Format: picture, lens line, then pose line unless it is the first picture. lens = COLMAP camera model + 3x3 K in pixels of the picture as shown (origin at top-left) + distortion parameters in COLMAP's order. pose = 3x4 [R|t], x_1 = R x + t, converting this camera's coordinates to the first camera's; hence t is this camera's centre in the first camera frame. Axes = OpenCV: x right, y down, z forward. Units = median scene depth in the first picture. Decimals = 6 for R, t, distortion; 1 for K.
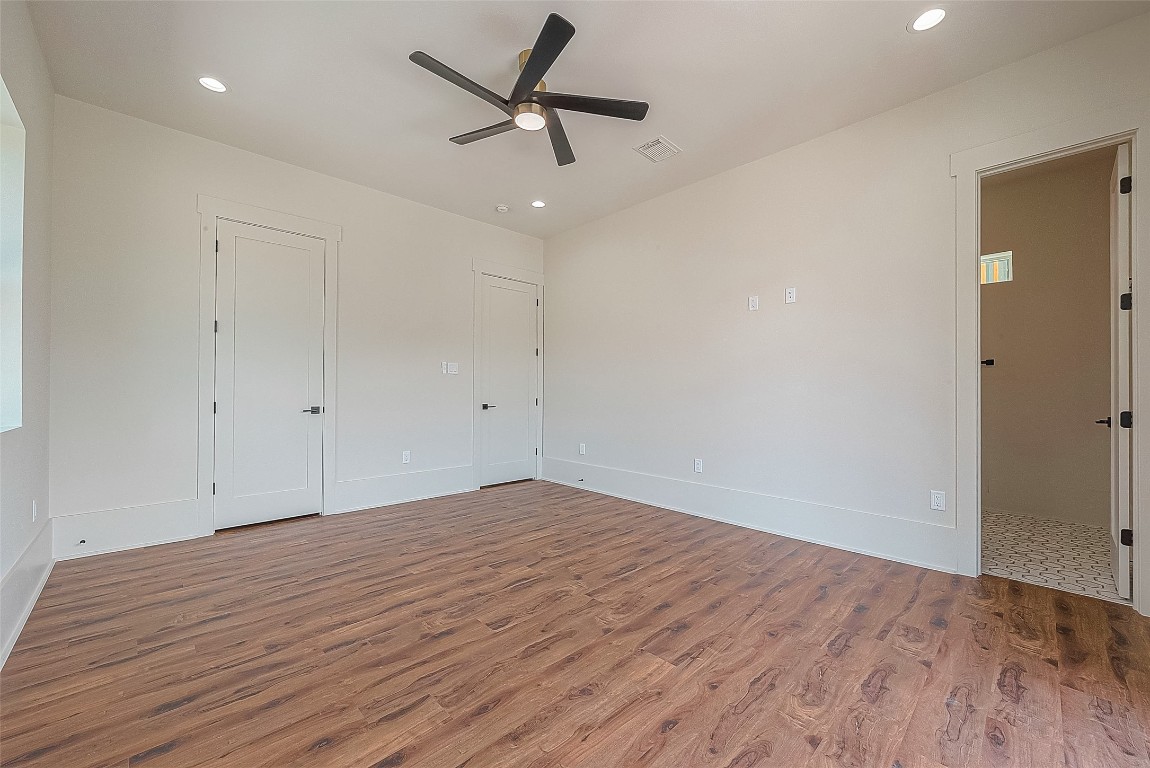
lens RADIAL K [[453.4, 0, 577.0], [0, 453.4, 385.1], [0, 0, 1]] dist [0.000155, 0.000246]
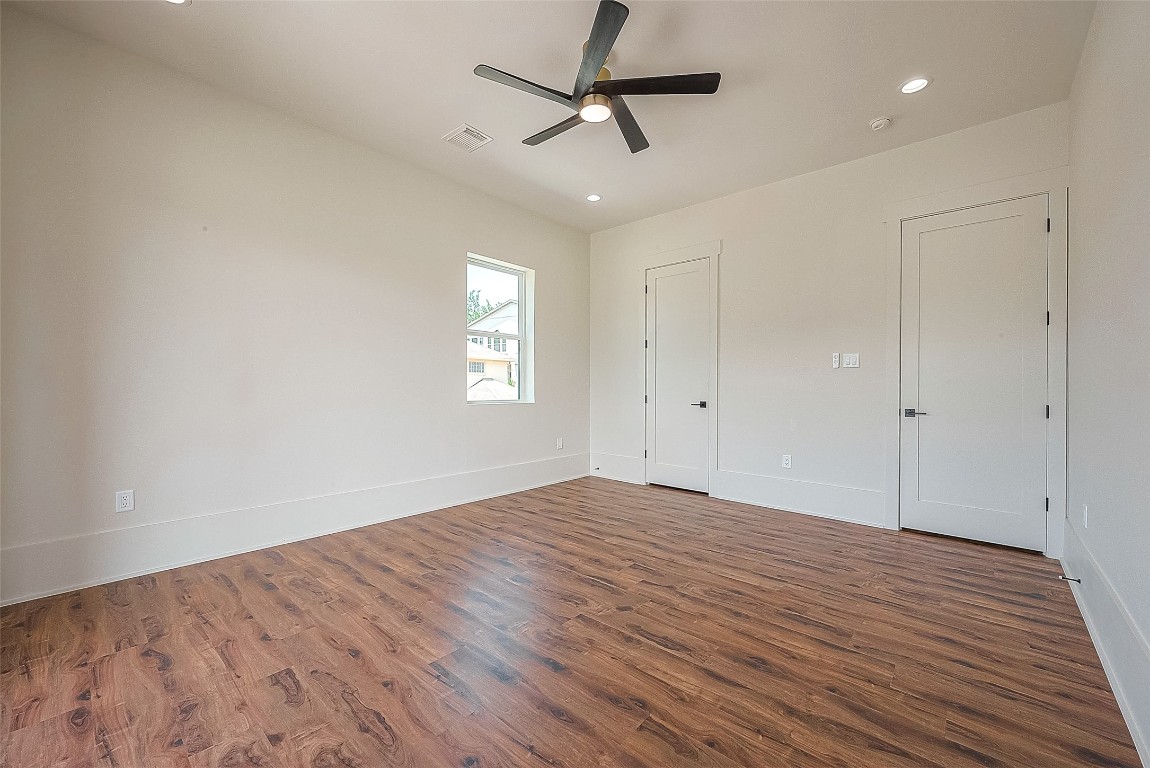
lens RADIAL K [[453.4, 0, 577.0], [0, 453.4, 385.1], [0, 0, 1]] dist [0.000155, 0.000246]
pose [[0.078299, -0.003633, -0.996923, 0.791563], [0.005214, 0.999981, -0.003235, 0.009259], [0.996916, -0.004945, 0.078317, 0.800286]]
